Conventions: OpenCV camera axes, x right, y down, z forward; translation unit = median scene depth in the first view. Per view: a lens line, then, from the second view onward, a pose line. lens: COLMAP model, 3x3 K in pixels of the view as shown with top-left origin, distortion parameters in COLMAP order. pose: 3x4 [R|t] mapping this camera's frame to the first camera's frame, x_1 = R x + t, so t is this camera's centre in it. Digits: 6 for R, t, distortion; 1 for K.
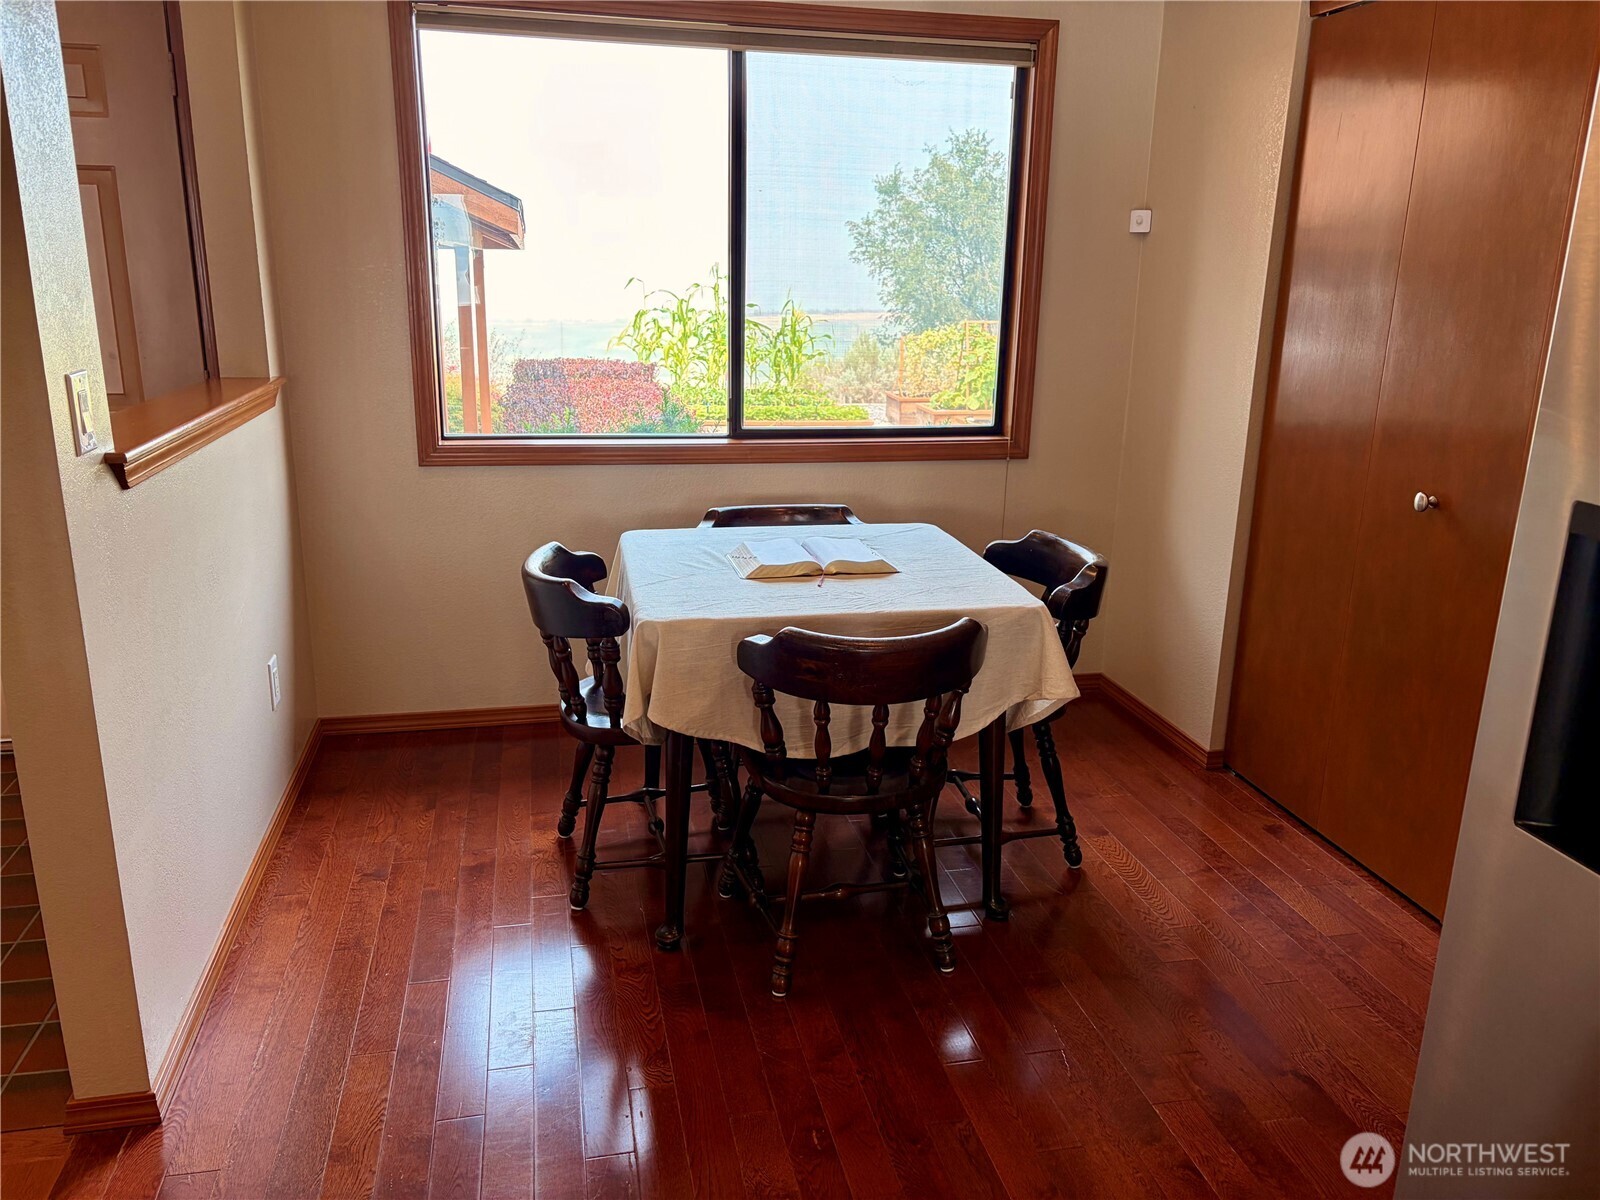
lens RADIAL K [[1228.1, 0, 803.6], [0, 1228.1, 607.4], [0, 0, 1]] dist [0.005271, -0.000908]
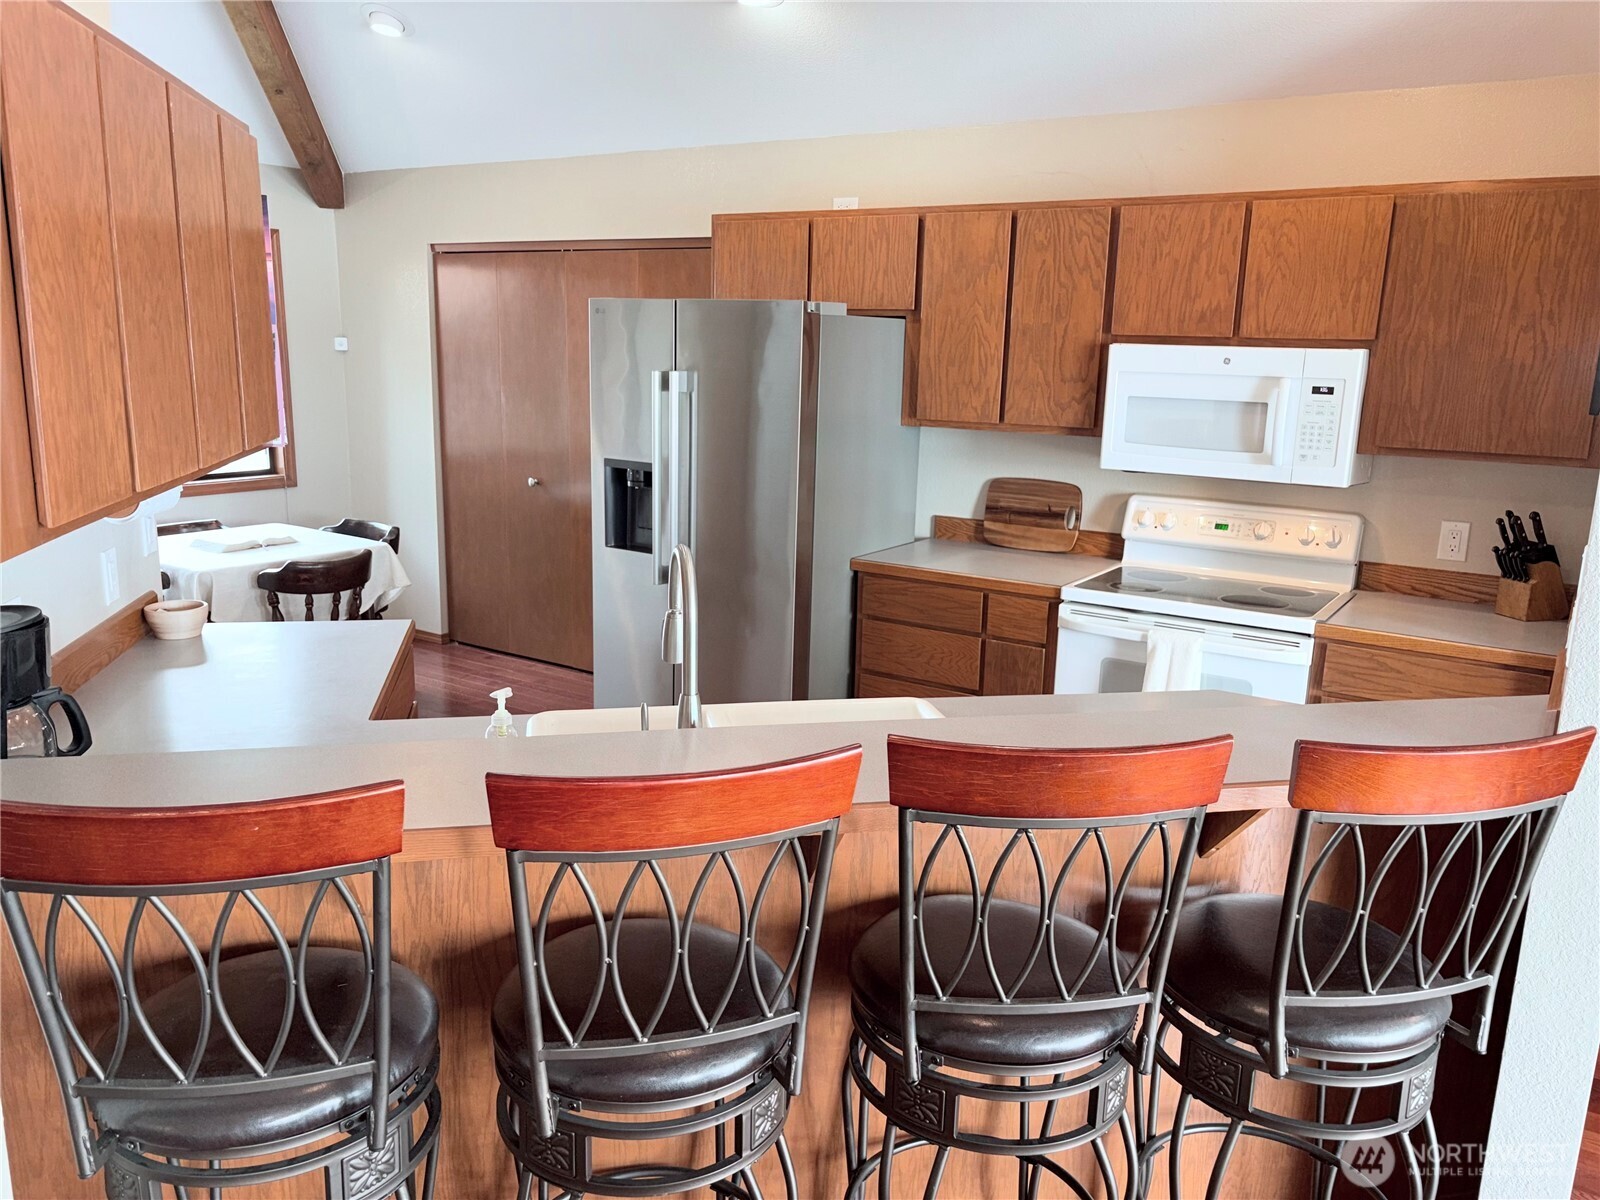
lens RADIAL K [[1228.1, 0, 803.6], [0, 1228.1, 607.4], [0, 0, 1]] dist [0.005271, -0.000908]
pose [[0.720555, -0.152050, 0.676521, -0.543538], [0.177155, 0.983650, 0.032392, 0.121383], [-0.670385, 0.096509, 0.735710, -0.751440]]
